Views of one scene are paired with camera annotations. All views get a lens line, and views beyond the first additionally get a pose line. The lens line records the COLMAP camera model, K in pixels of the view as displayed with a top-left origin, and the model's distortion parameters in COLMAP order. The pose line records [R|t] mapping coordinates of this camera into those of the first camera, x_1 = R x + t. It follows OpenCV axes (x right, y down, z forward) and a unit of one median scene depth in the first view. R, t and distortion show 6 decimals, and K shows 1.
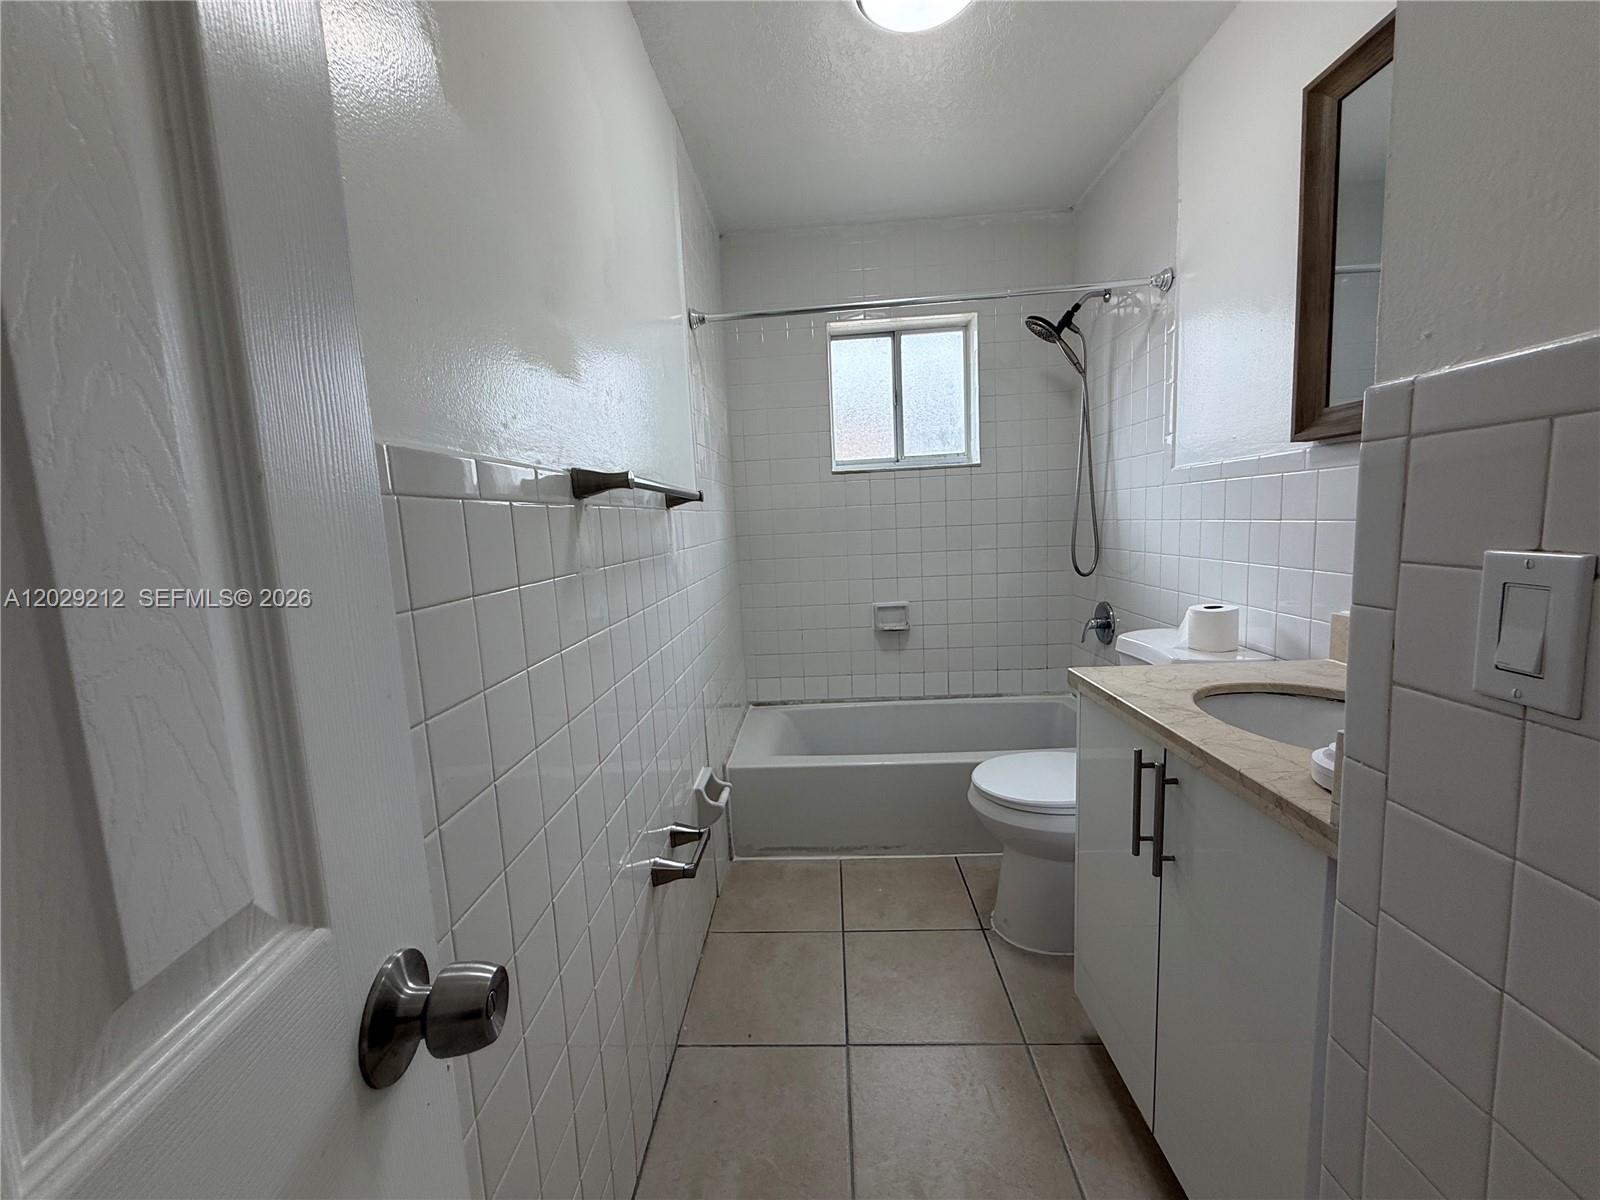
lens RADIAL K [[638.8, 0, 800.8], [0, 638.8, 598.4], [0, 0, 1]] dist [0.001614, -0.000442]
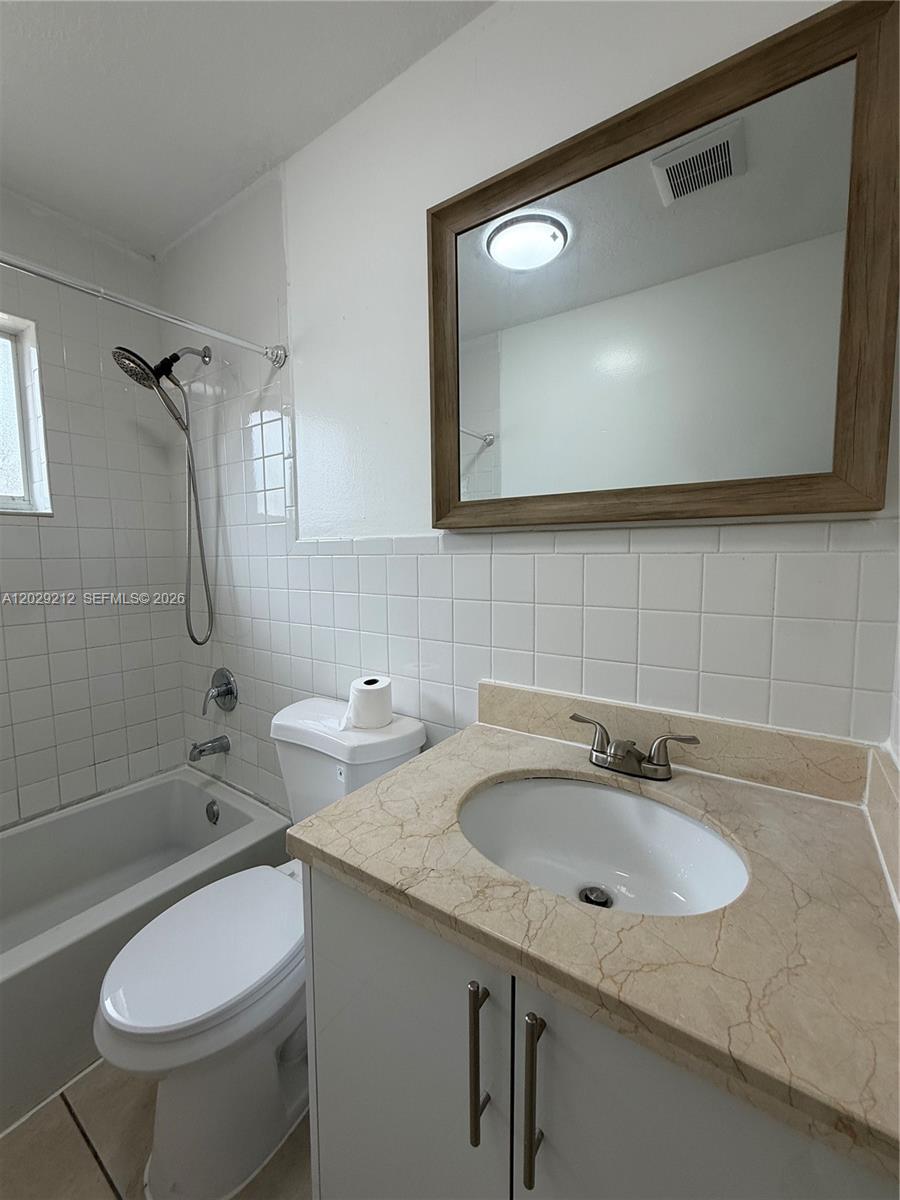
lens RADIAL K [[479.1, 0, 450.3], [0, 479.1, 596.8], [0, 0, 1]] dist [0.001614, -0.000442]
pose [[0.540423, -0.032400, 0.840770, 0.052543], [0.083890, 0.996354, -0.015526, -0.066627], [-0.837201, 0.078923, 0.541171, 0.319961]]
